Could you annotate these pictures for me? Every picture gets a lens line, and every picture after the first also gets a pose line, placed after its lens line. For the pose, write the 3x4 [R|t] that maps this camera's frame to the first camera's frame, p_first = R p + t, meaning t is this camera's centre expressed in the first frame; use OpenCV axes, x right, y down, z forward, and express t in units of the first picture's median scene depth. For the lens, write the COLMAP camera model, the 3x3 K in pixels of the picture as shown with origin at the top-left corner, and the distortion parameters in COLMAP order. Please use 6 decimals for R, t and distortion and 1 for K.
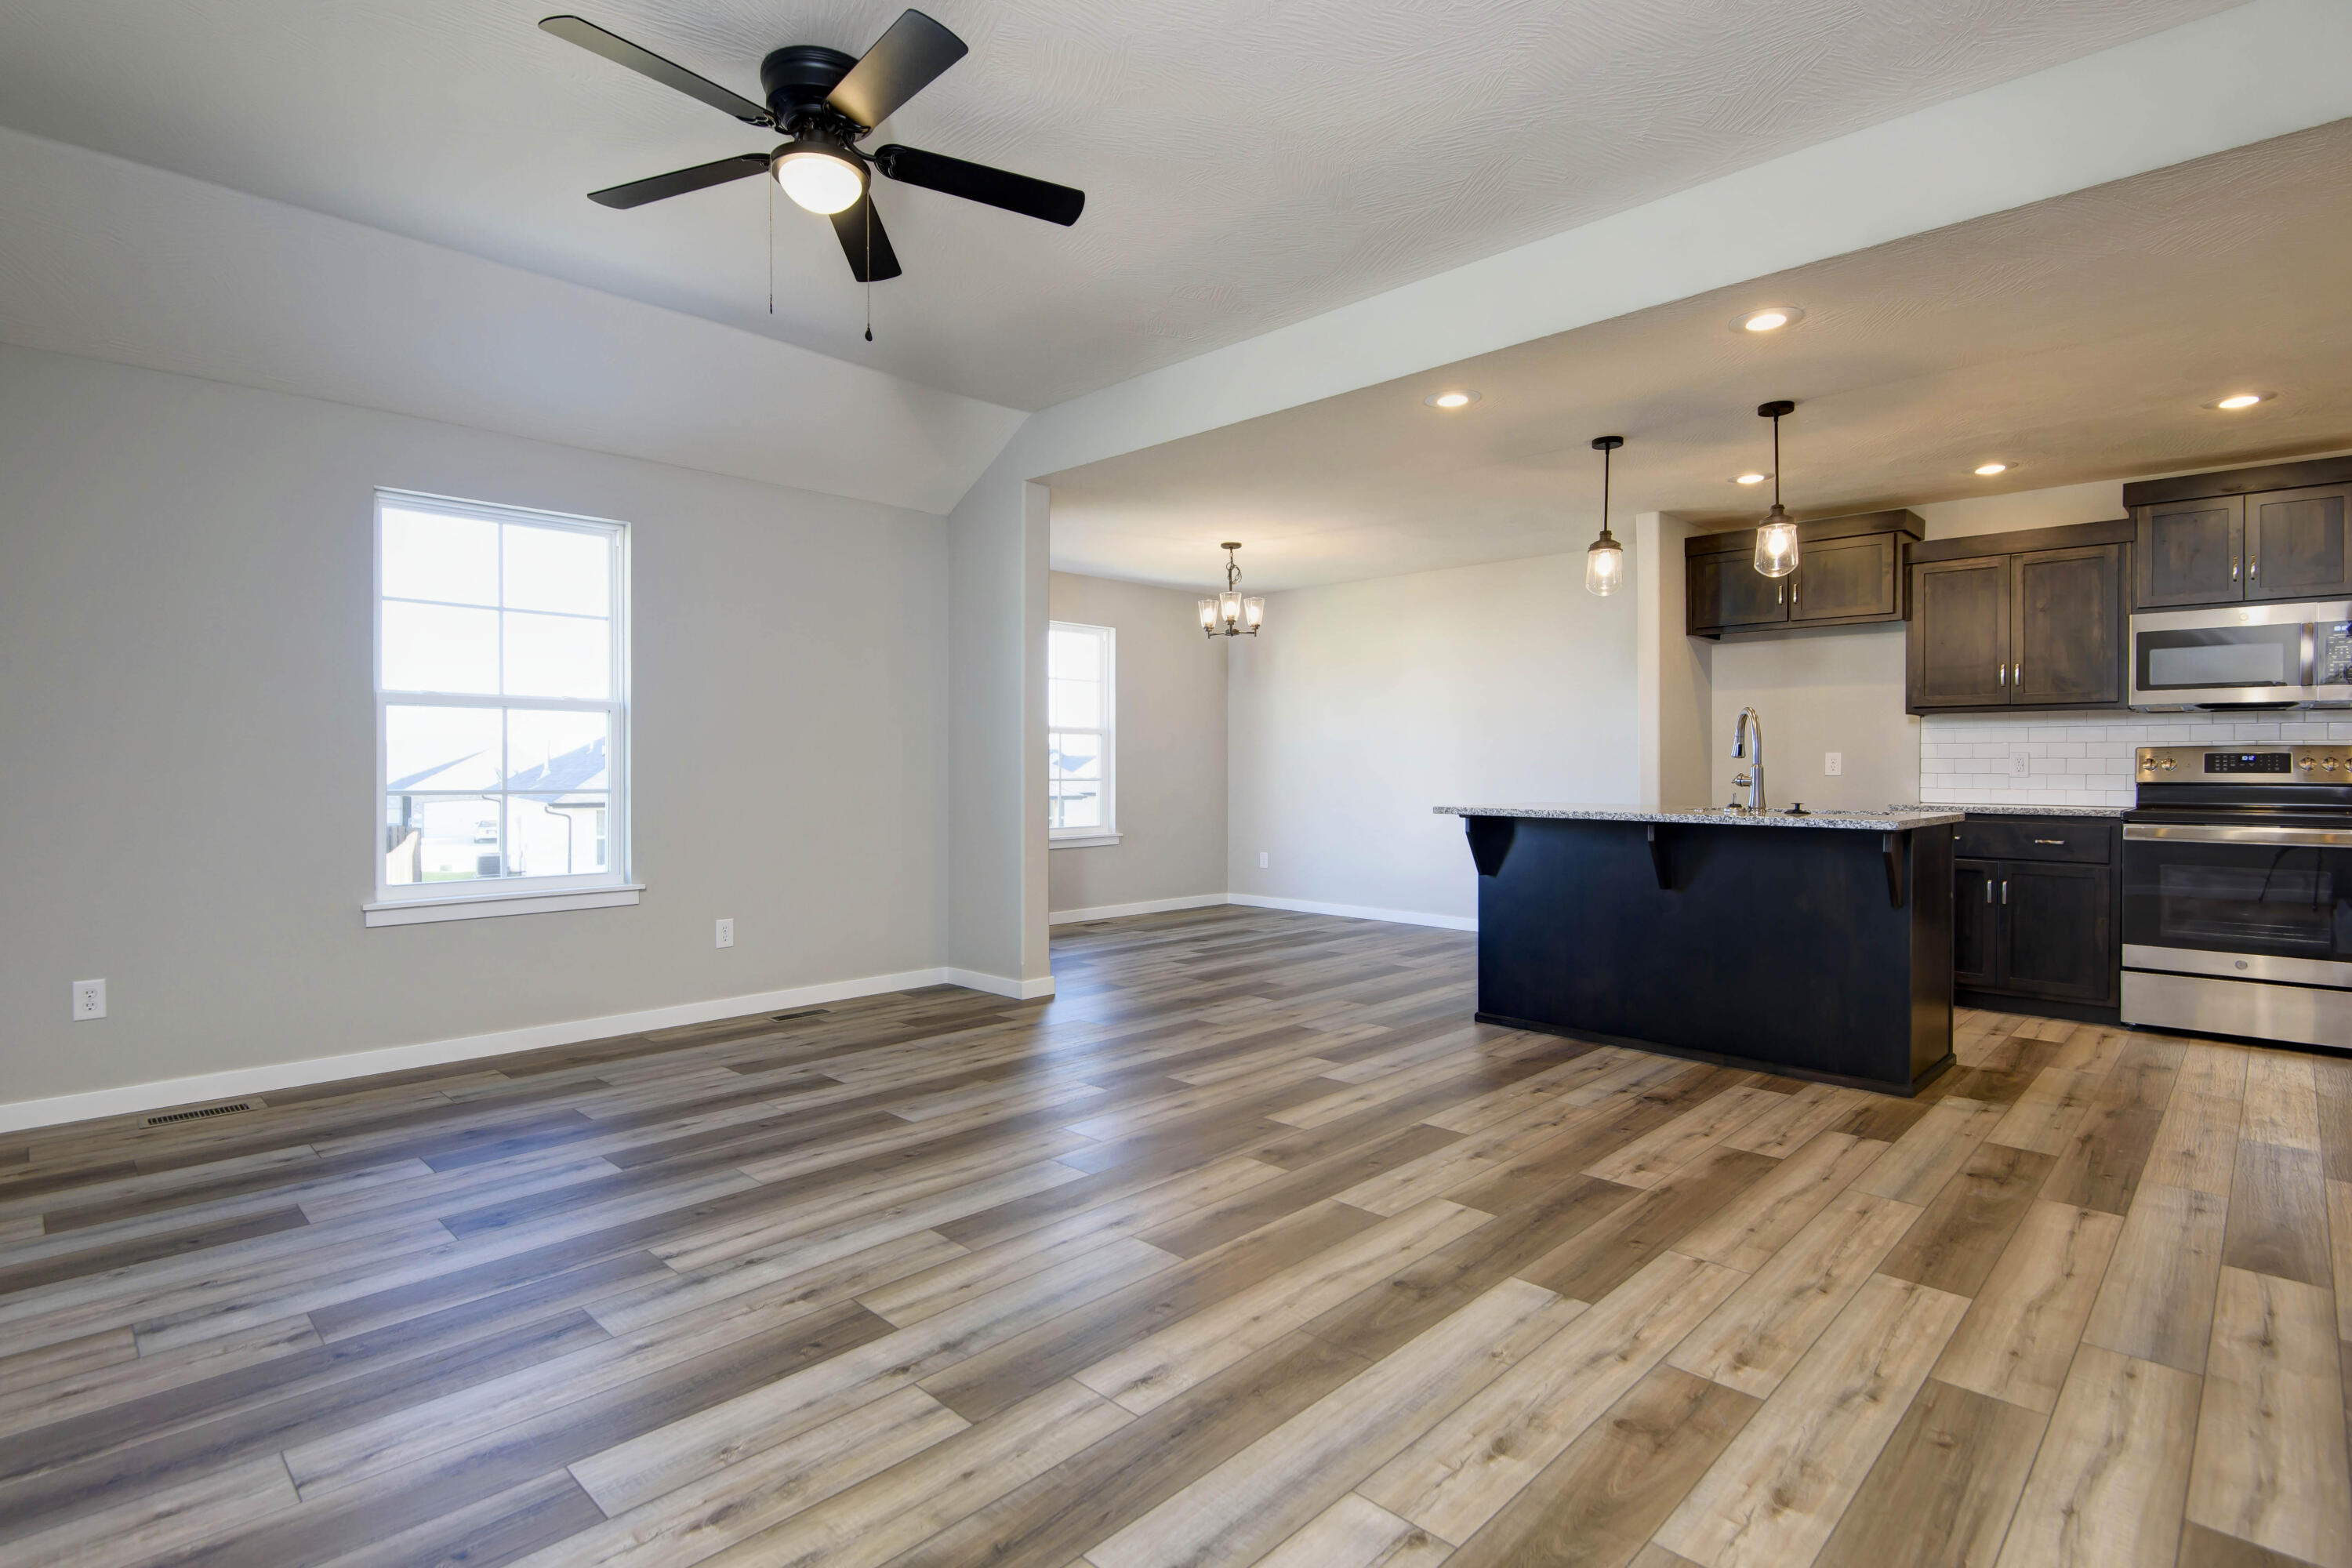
lens RADIAL K [[1181.2, 0, 1144.8], [0, 1181.2, 777.3], [0, 0, 1]] dist [0.036535, -0.025109]
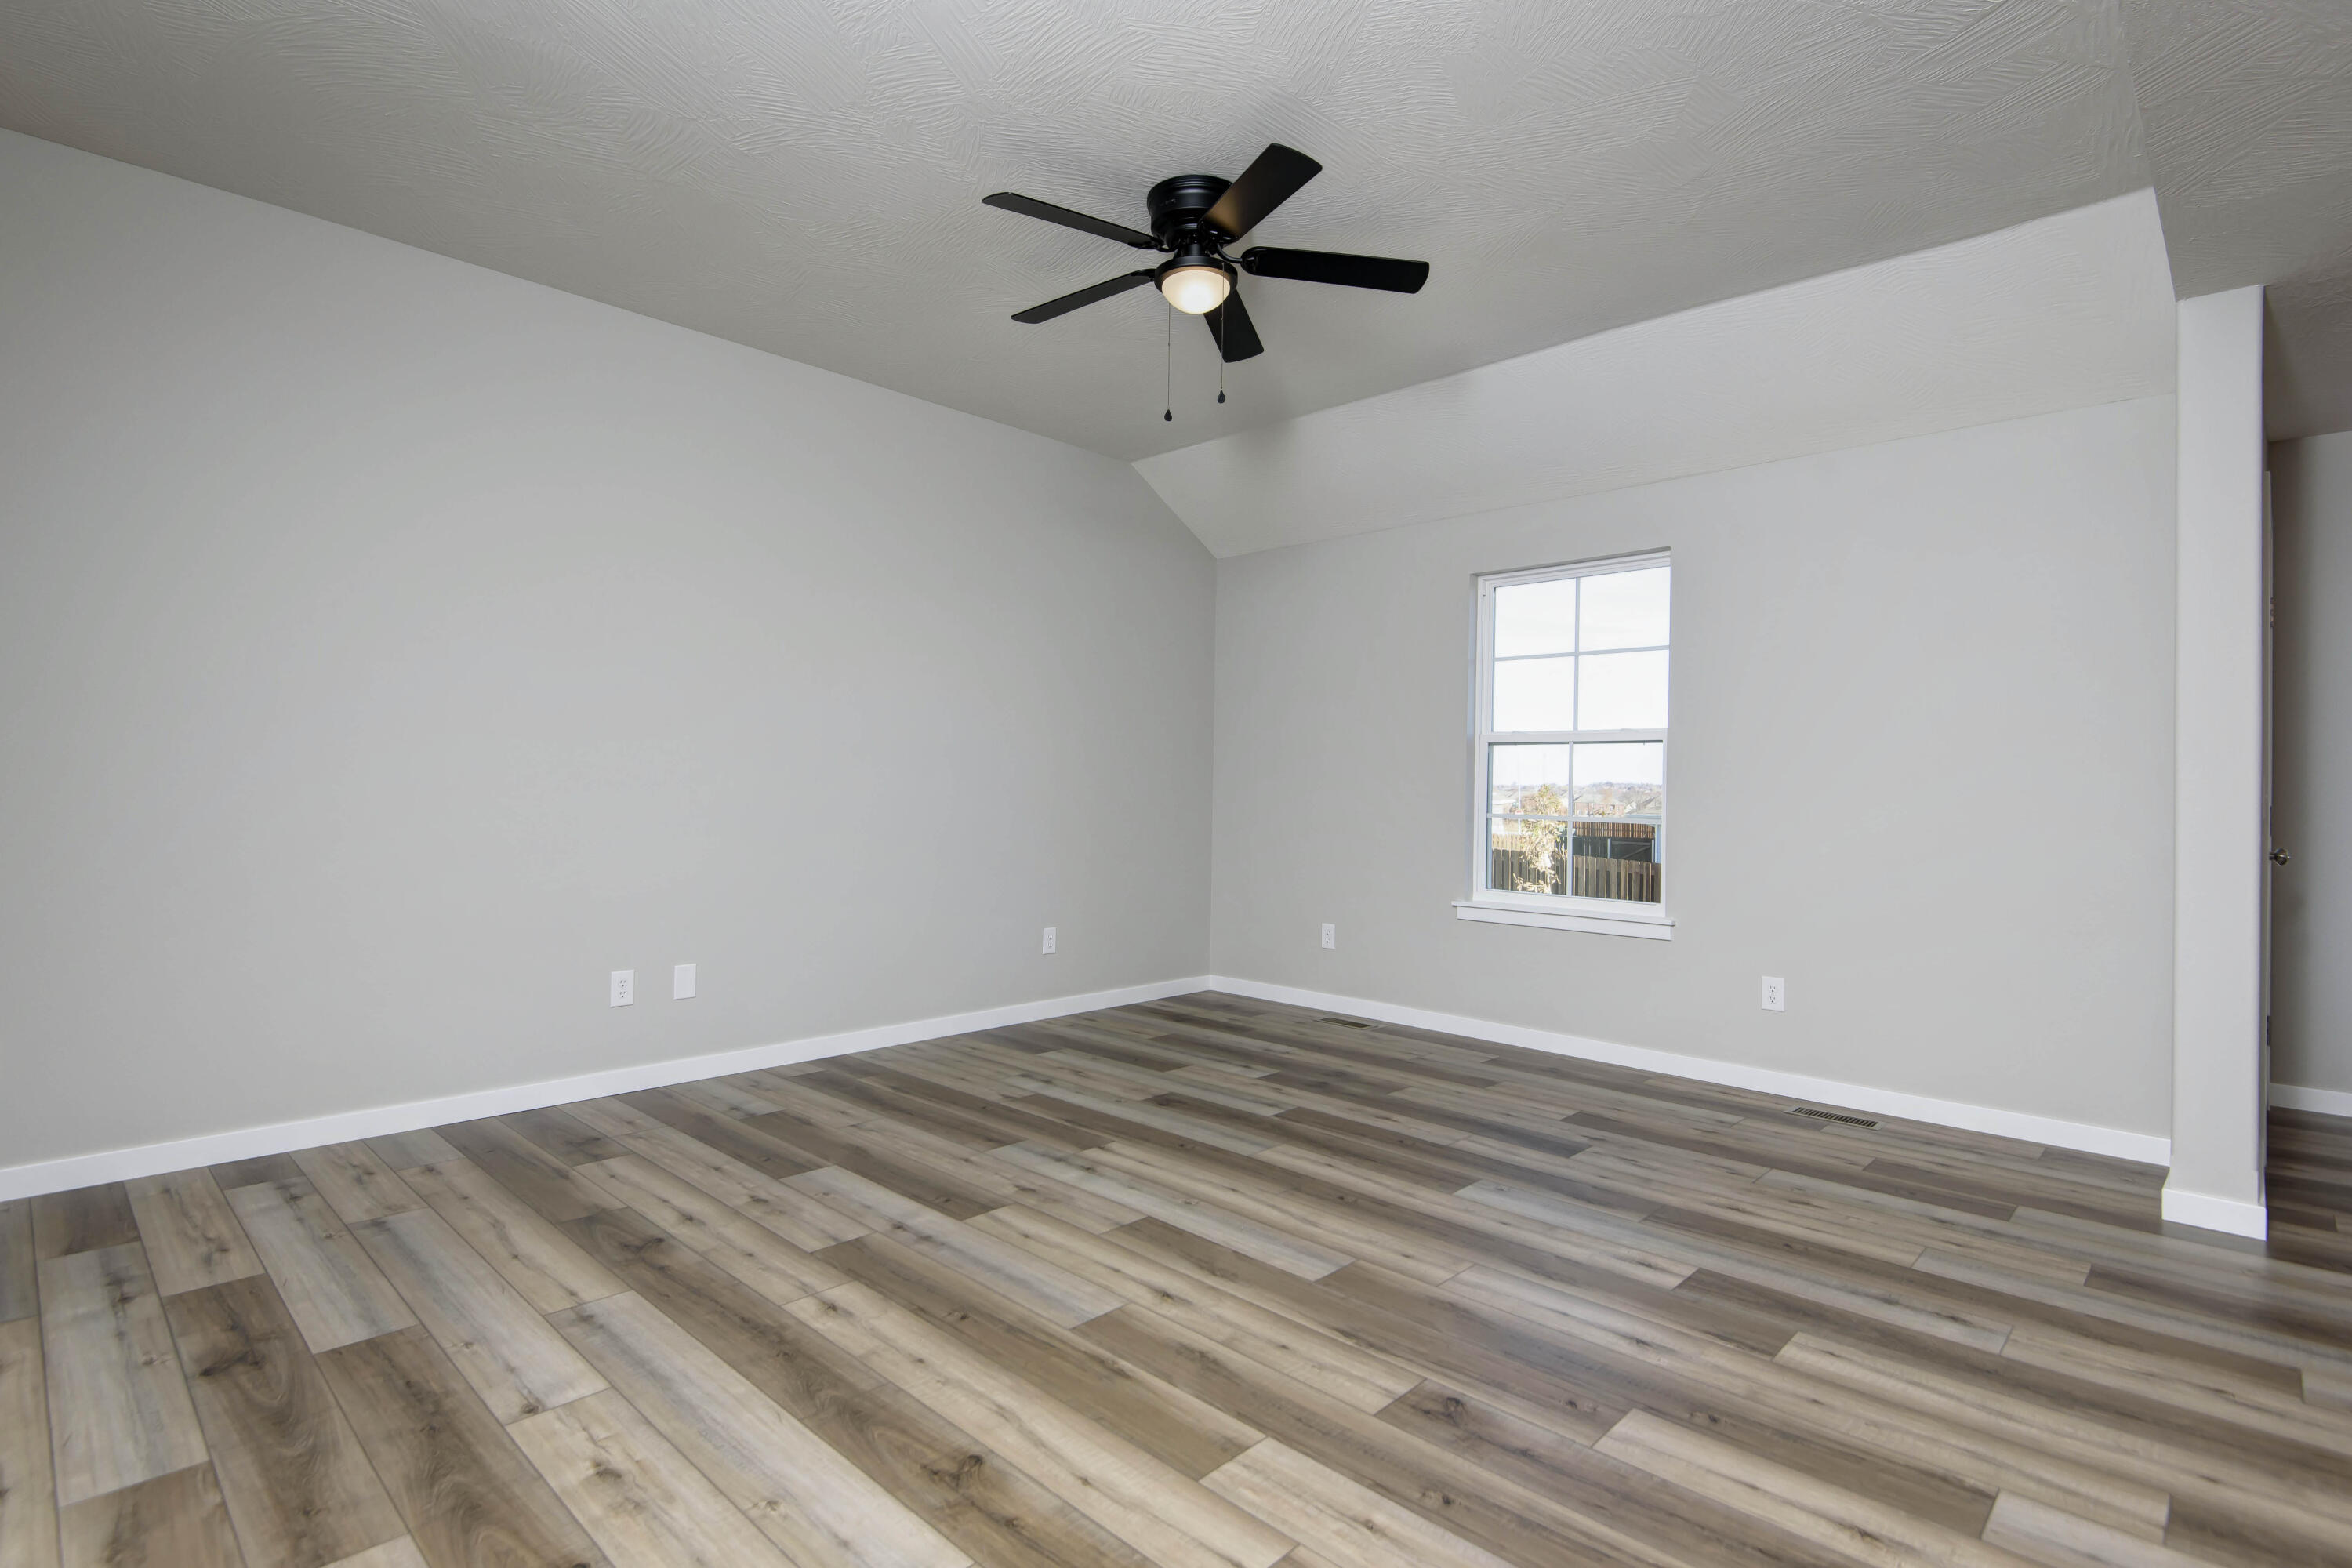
lens RADIAL K [[1119.4, 0, 1186.8], [0, 1119.4, 779.8], [0, 0, 1]] dist [0.030231, -0.023237]
pose [[0.017314, -0.008114, -0.999817, 0.618751], [-0.025356, 0.999642, -0.008552, -0.014335], [0.999529, 0.025500, 0.017102, 0.712380]]
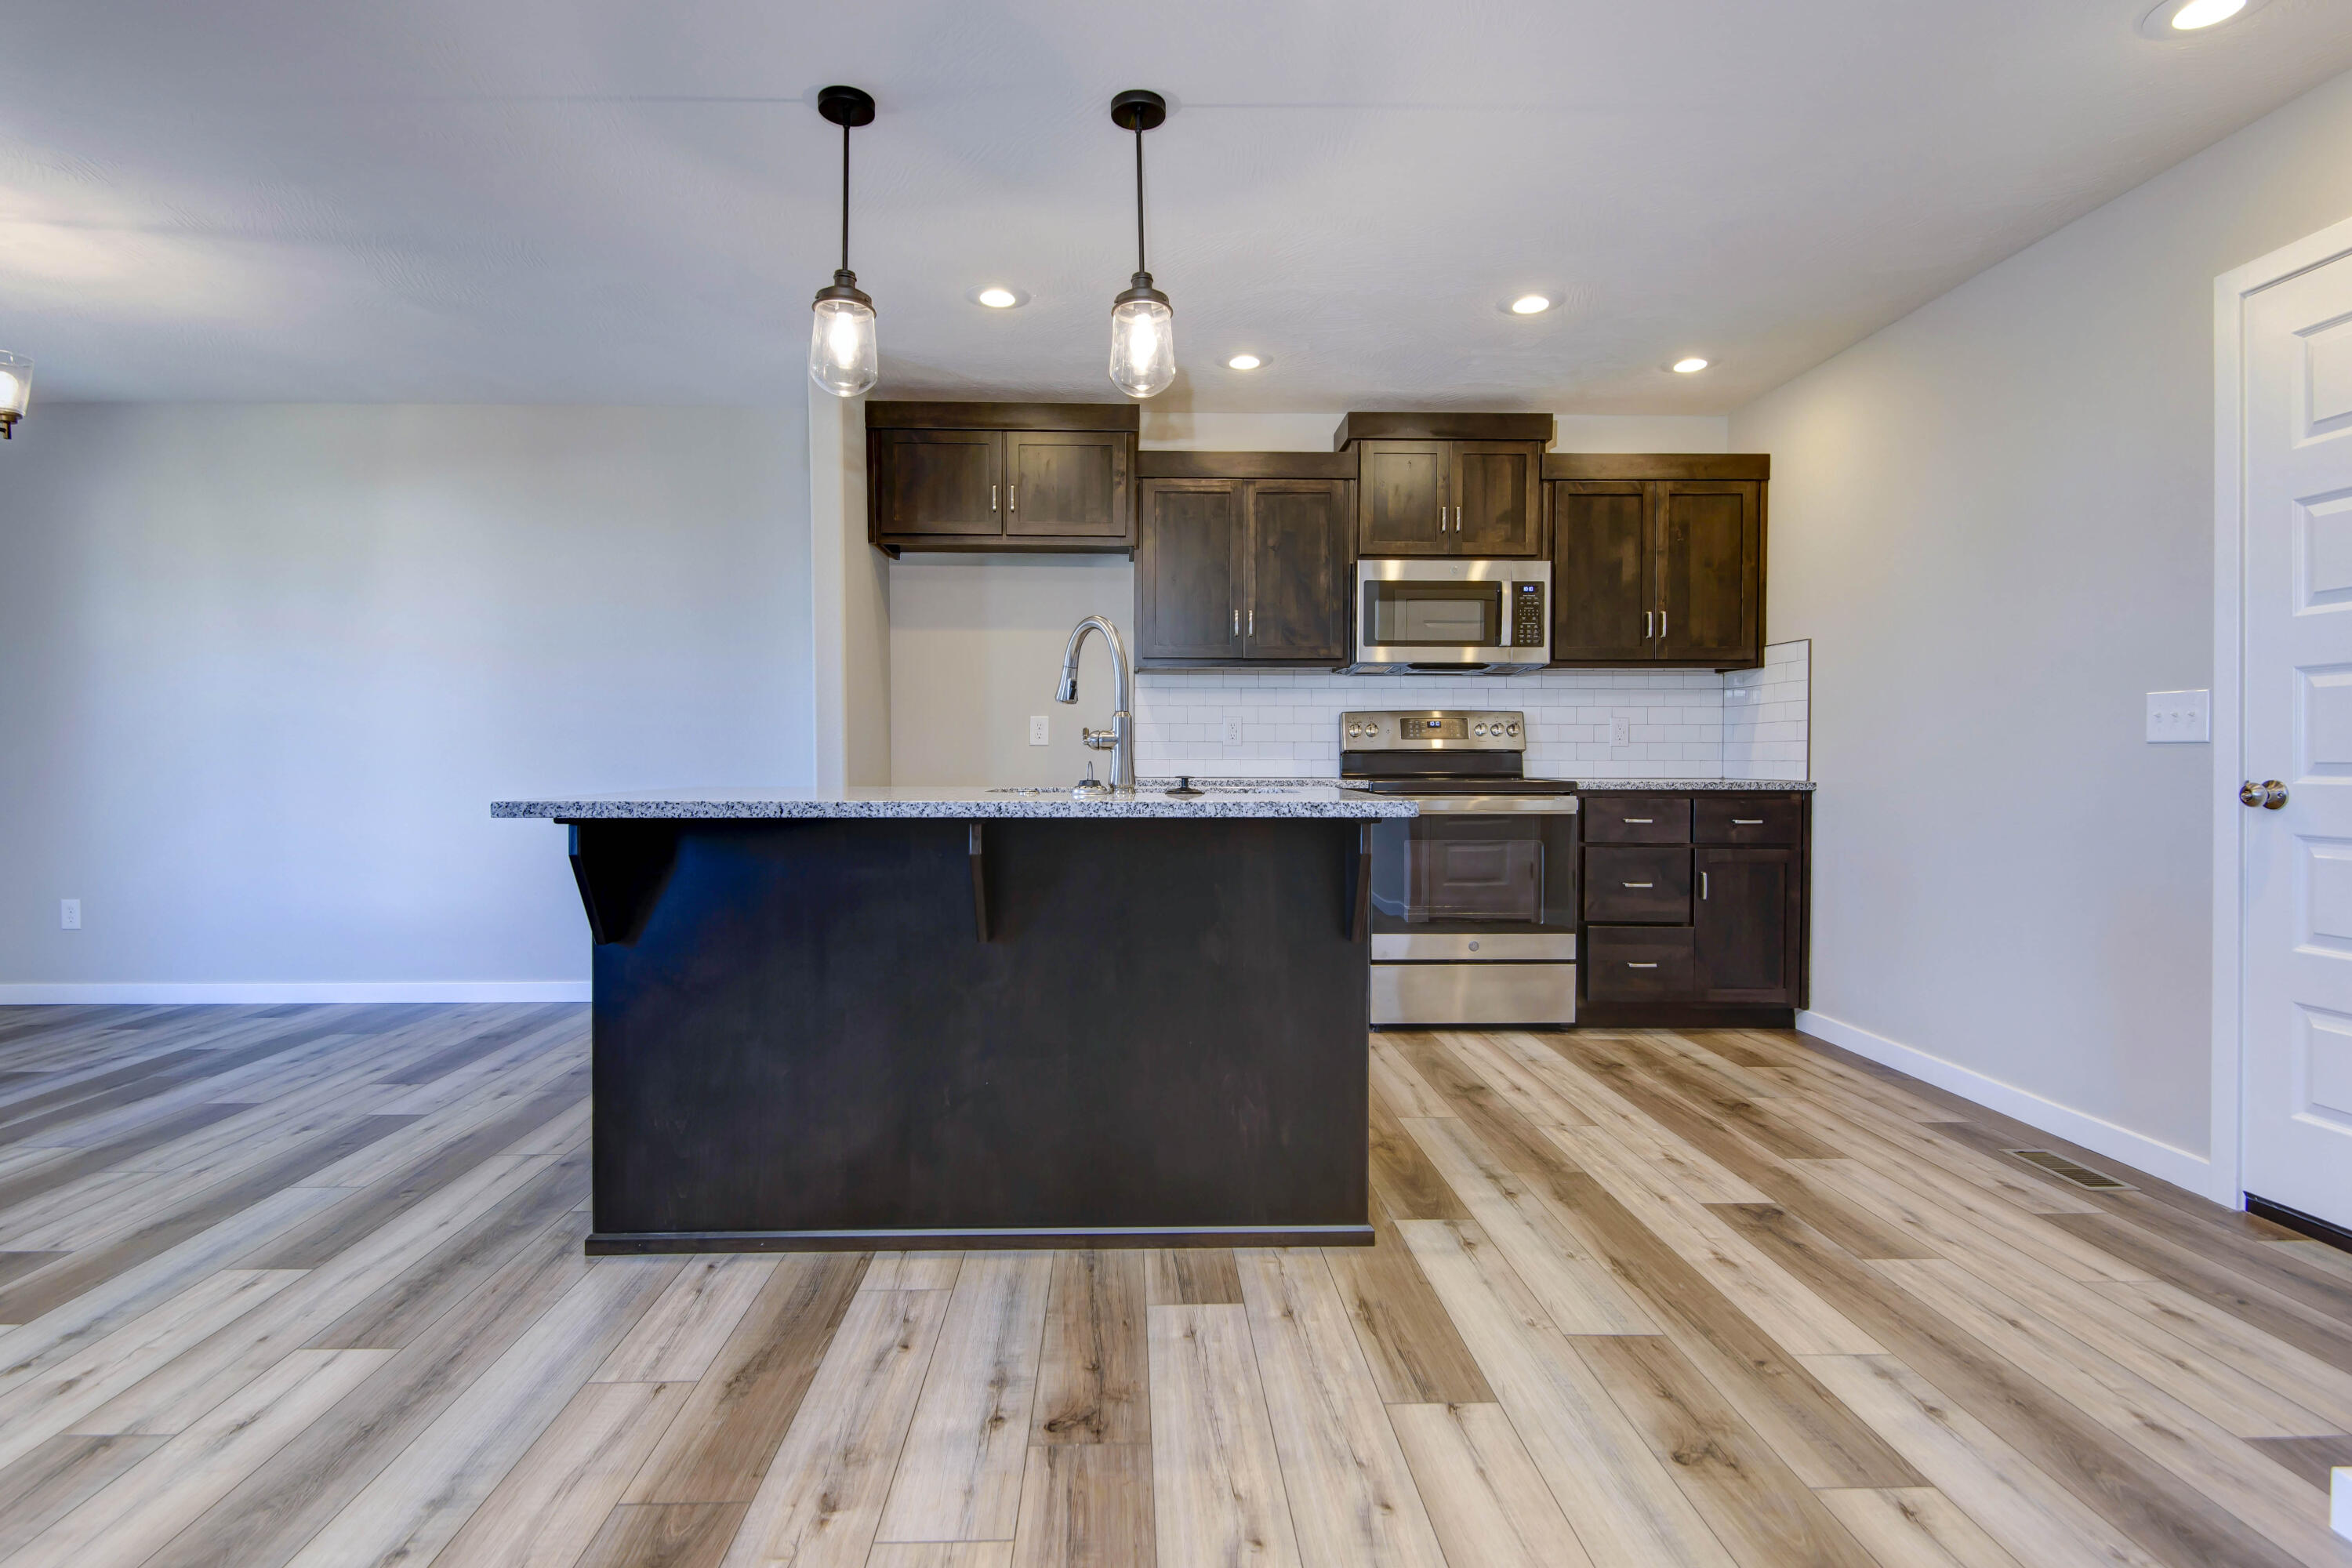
lens RADIAL K [[1187.3, 0, 1193.6], [0, 1187.3, 766.2], [0, 0, 1]] dist [0.028845, -0.027633]
pose [[0.681898, -0.009433, 0.731386, 0.127417], [0.008621, 0.999951, 0.004860, 0.015198], [-0.731396, 0.002991, 0.681946, 0.650848]]
